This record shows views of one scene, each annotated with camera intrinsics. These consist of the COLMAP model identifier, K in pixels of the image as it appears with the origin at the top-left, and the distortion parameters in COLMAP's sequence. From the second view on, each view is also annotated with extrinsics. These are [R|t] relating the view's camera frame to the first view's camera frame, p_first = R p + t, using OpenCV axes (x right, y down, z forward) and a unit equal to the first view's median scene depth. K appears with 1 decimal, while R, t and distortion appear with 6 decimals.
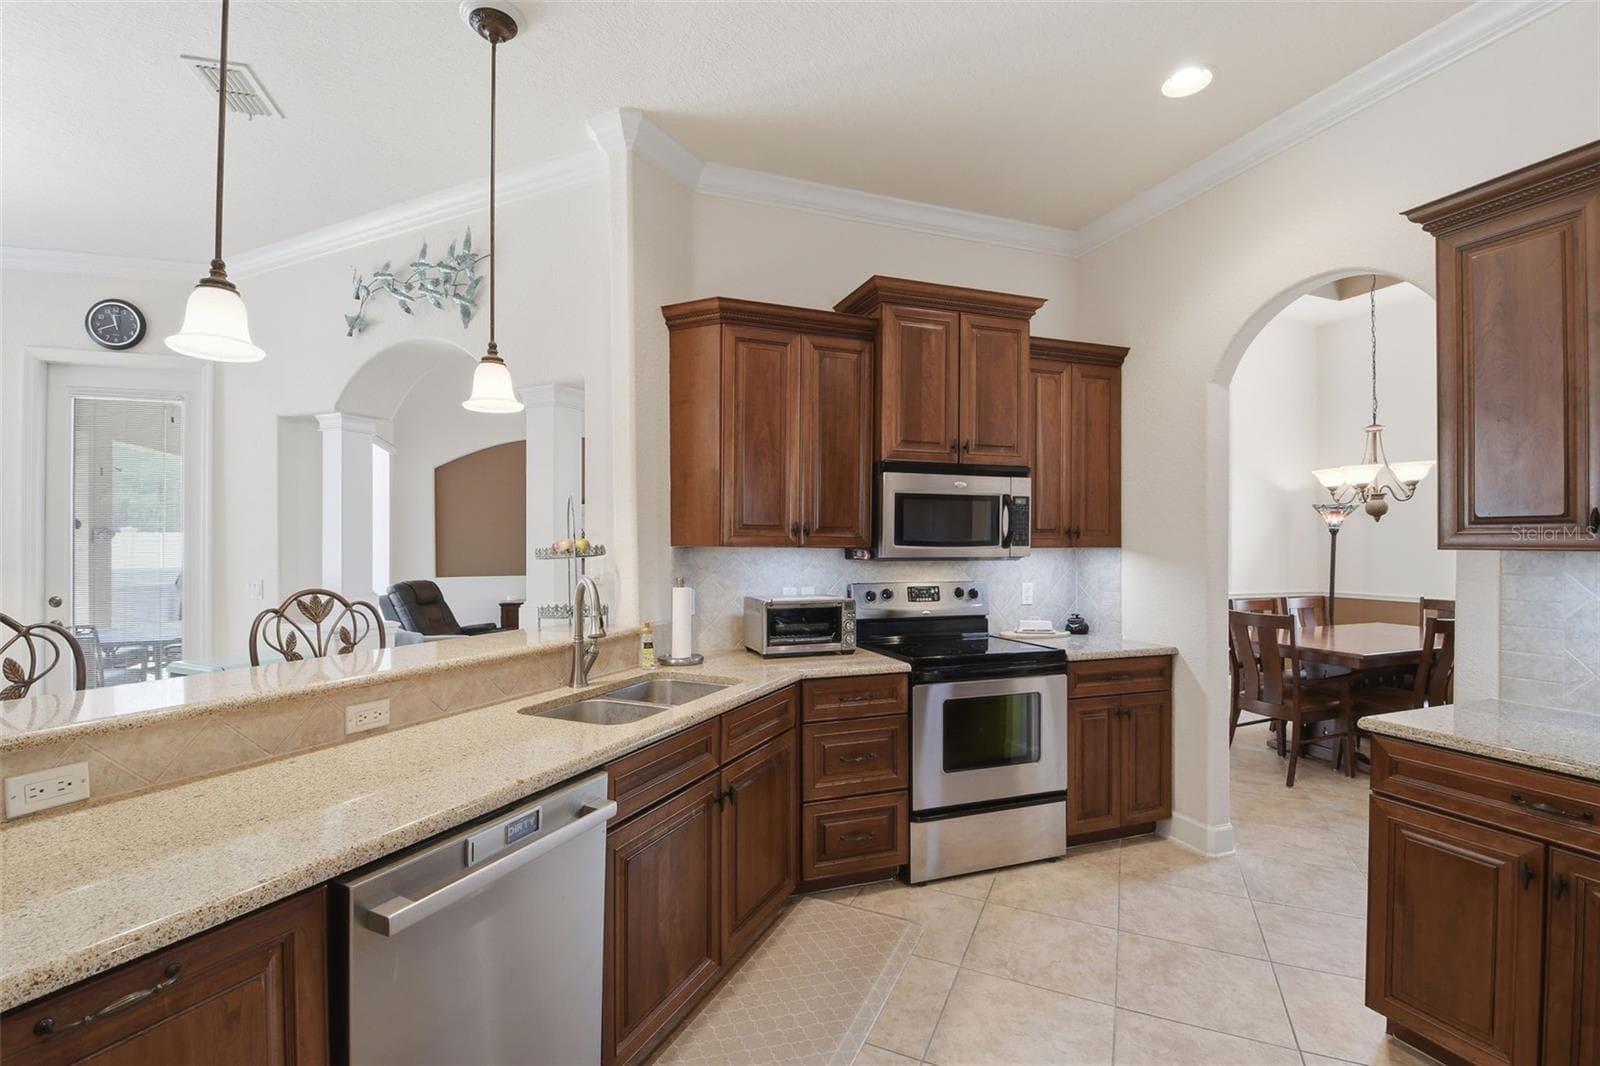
lens RADIAL K [[731.5, 0, 782.8], [0, 731.5, 535.0], [0, 0, 1]] dist [0.000354, -0.002248]
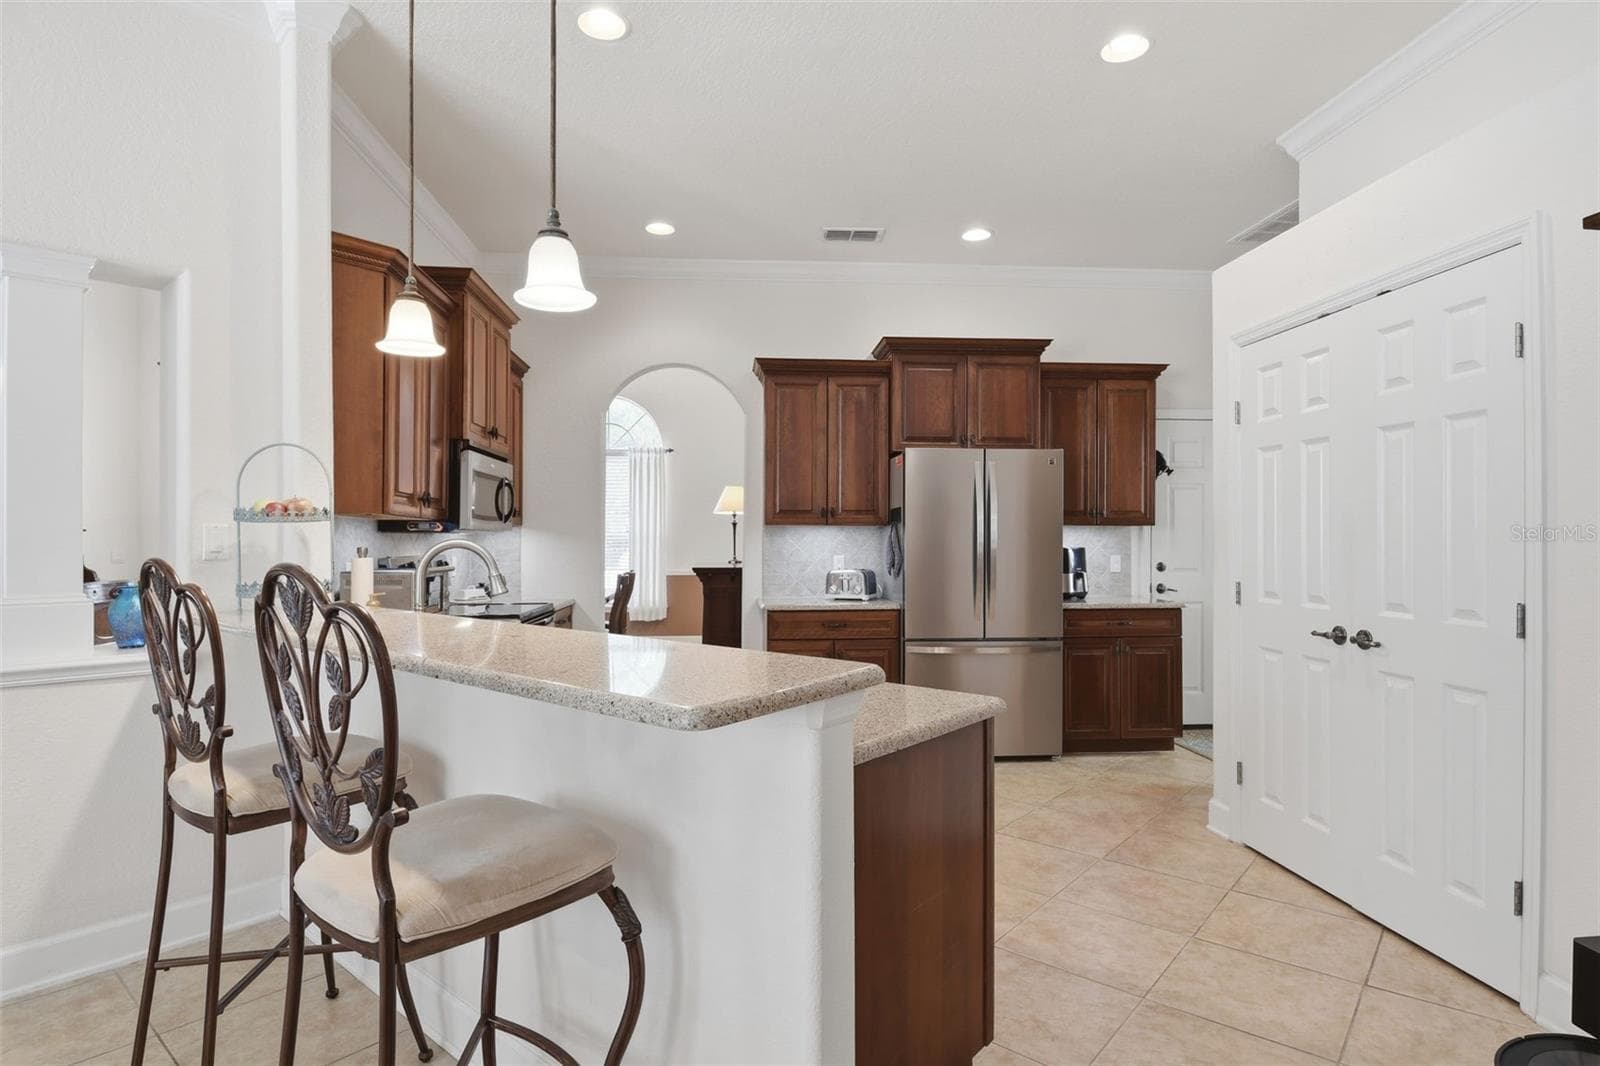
lens RADIAL K [[823.6, 0, 825.8], [0, 823.6, 539.5], [0, 0, 1]] dist [-0.008746, -0.012564]
pose [[0.222443, 0.002002, 0.974944, -0.760548], [-0.011501, 0.999934, 0.000571, 0.032797], [-0.974878, -0.011340, 0.222451, 0.175153]]
